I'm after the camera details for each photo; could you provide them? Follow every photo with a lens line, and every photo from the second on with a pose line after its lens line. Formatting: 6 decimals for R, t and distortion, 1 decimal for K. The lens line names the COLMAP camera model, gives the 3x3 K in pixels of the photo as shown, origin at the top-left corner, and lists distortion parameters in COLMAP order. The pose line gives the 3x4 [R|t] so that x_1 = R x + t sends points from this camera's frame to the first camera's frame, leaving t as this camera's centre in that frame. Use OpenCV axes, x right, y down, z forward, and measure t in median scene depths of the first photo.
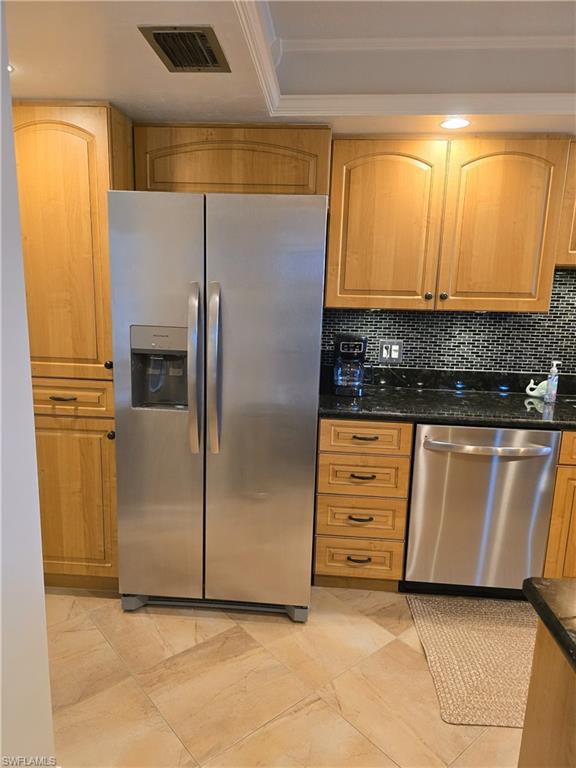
lens RADIAL K [[514.3, 0, 284.1], [0, 514.3, 385.9], [0, 0, 1]] dist [0.062169, -0.057577]
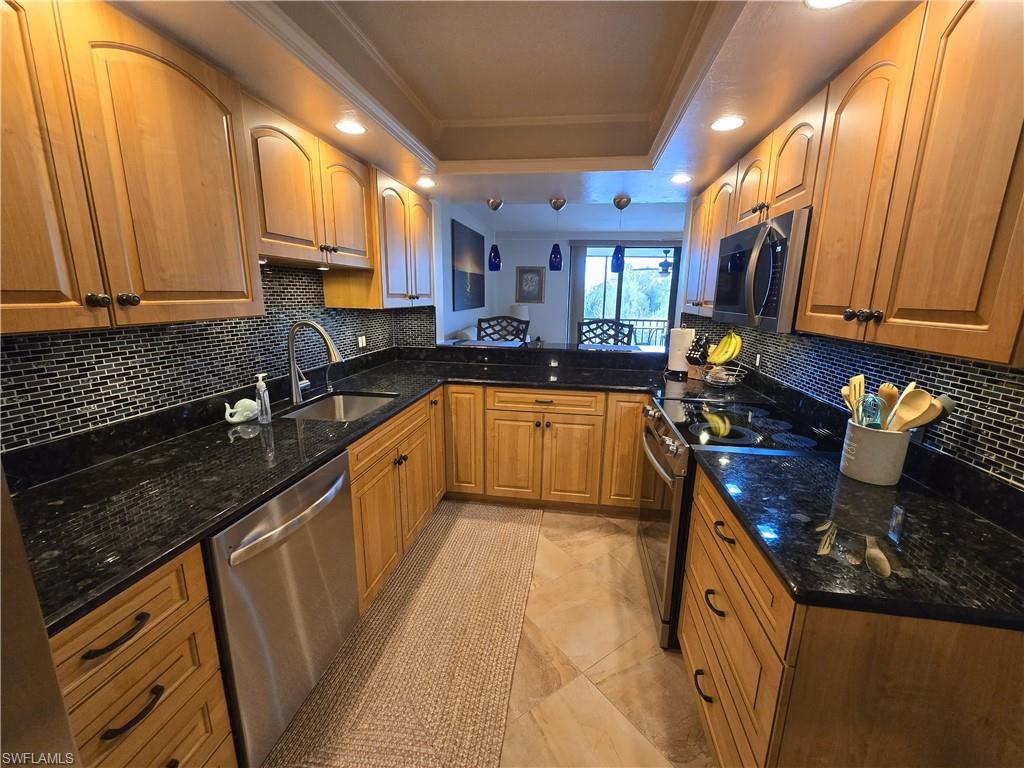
lens RADIAL K [[420.5, 0, 515.4], [0, 420.5, 386.4], [0, 0, 1]] dist [-0.000645, -0.000334]
pose [[0.073691, -0.240188, 0.967925, -0.102658], [0.175309, 0.958571, 0.224520, -0.113769], [-0.981752, 0.153141, 0.112745, 0.565753]]
